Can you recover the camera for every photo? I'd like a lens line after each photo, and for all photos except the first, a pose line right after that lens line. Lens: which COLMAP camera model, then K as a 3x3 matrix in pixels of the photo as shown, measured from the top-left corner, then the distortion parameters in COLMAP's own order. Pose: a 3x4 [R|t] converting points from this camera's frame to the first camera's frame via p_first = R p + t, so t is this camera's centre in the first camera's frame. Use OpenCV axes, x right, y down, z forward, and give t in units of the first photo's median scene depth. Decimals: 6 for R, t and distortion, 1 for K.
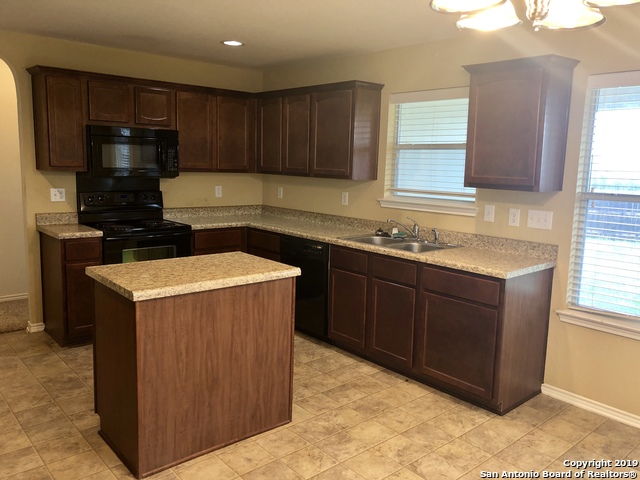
lens RADIAL K [[513.6, 0, 320.0], [0, 513.6, 240.0], [0, 0, 1]] dist [0.000960, 0.001293]
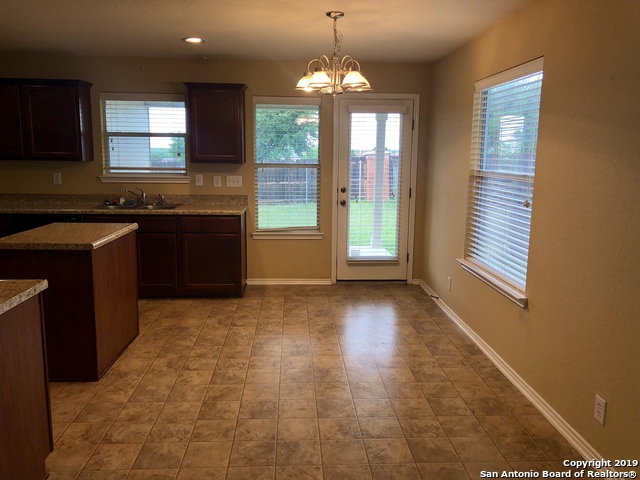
lens RADIAL K [[513.6, 0, 320.0], [0, 513.6, 240.0], [0, 0, 1]] dist [0.000960, 0.001293]
pose [[0.622182, -0.151366, 0.768100, -0.649682], [0.118498, 0.988035, 0.098721, 0.015633], [-0.773852, 0.029595, 0.632674, -0.233049]]
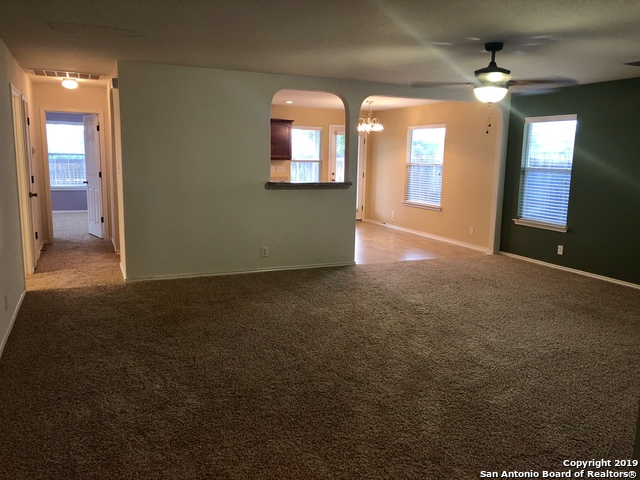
lens RADIAL K [[525.3, 0, 320.0], [0, 525.3, 240.0], [0, 0, 1]] dist [0.095309, -0.165652]
pose [[0.294101, -0.179834, 0.938703, -2.327178], [0.127168, 0.980770, 0.148051, -0.055181], [-0.947276, 0.075831, 0.311315, -0.181372]]
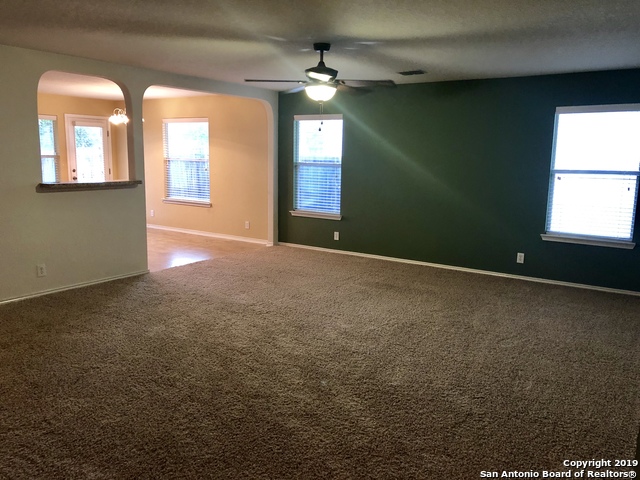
lens RADIAL K [[525.3, 0, 320.0], [0, 525.3, 240.0], [0, 0, 1]] dist [0.095309, -0.165652]
pose [[-0.255698, -0.192678, 0.947362, -2.269954], [0.115454, 0.966839, 0.227801, -0.098883], [-0.959838, 0.167625, -0.224973, 0.133546]]
